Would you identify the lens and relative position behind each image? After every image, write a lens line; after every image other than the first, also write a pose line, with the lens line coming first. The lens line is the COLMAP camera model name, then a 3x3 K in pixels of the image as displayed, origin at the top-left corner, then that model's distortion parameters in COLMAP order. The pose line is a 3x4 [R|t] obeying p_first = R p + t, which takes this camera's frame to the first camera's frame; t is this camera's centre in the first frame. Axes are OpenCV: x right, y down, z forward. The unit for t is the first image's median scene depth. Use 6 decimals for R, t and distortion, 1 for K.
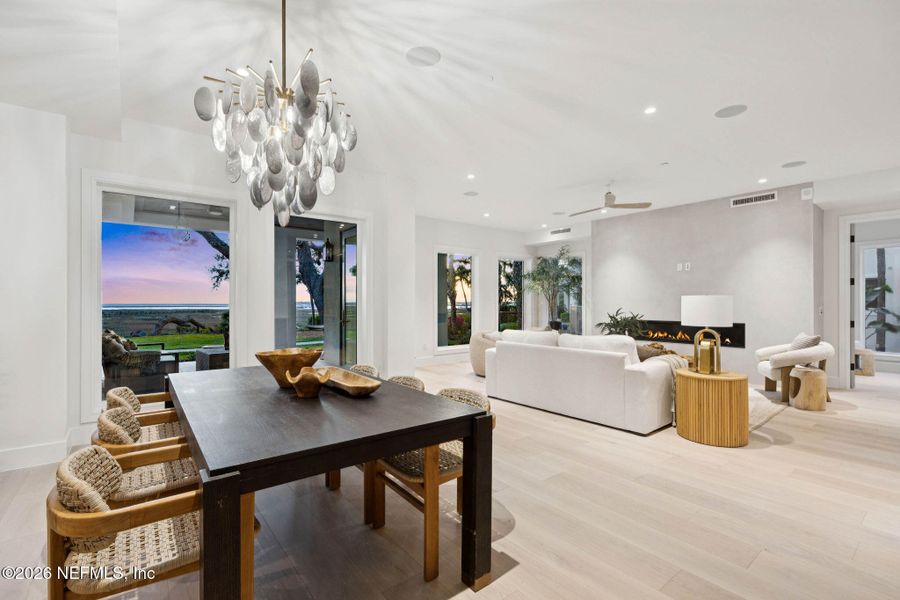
lens RADIAL K [[404.0, 0, 448.3], [0, 404.0, 301.8], [0, 0, 1]] dist [-0.002198, -0.000588]
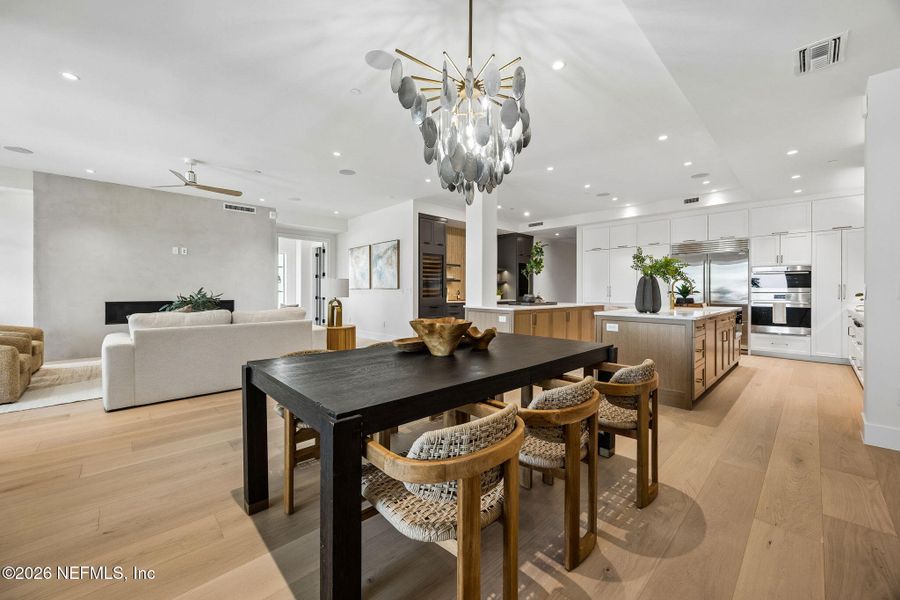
lens RADIAL K [[347.7, 0, 453.3], [0, 347.7, 289.0], [0, 0, 1]] dist [0.000133, -0.000099]
pose [[-0.101058, 0.004656, 0.994870, -0.595434], [-0.005590, 0.999971, -0.005247, 0.024637], [-0.994865, -0.006091, -0.101029, 0.501277]]
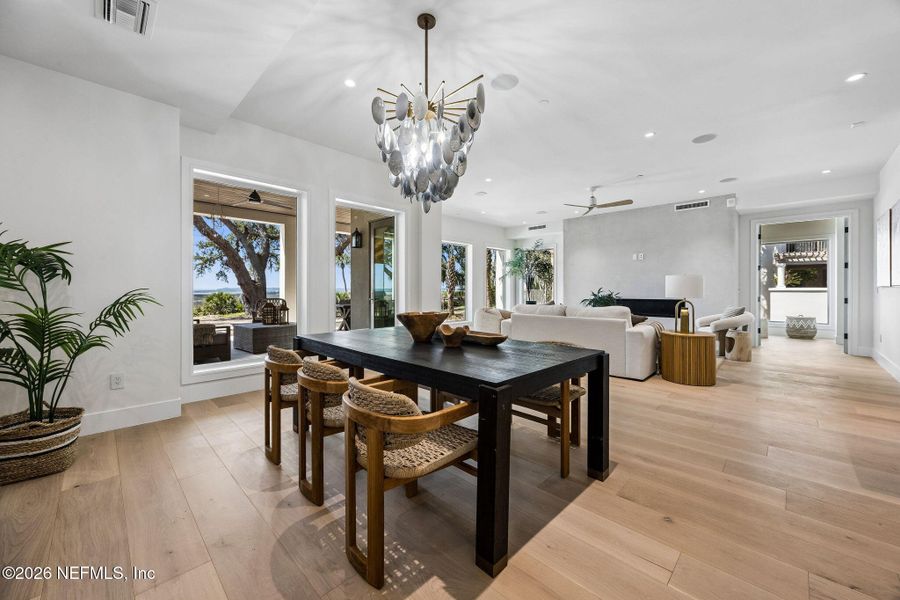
lens RADIAL K [[347.7, 0, 453.3], [0, 347.7, 289.0], [0, 0, 1]] dist [0.000133, -0.000099]
pose [[0.991578, 0.000548, 0.129511, -0.204649], [-0.000722, 0.999999, 0.001296, 0.022760], [-0.129510, -0.001378, 0.991577, -0.035564]]
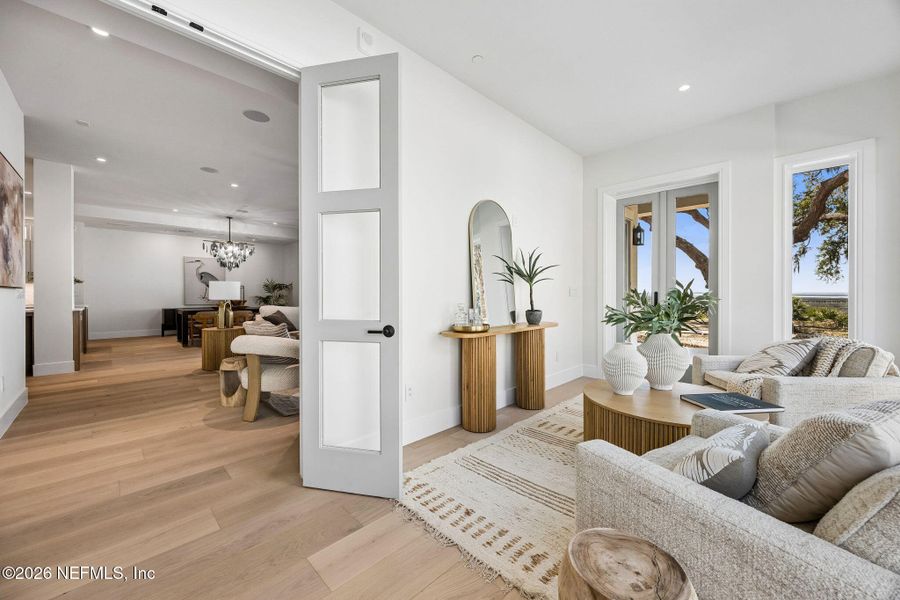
lens RADIAL K [[349.5, 0, 456.6], [0, 349.5, 297.2], [0, 0, 1]] dist [-0.000140, -0.000116]
pose [[0.116998, 0.011987, -0.993060, 1.633406], [0.004942, 0.999908, 0.012652, 0.027248], [0.993120, -0.006388, 0.116928, 1.330540]]
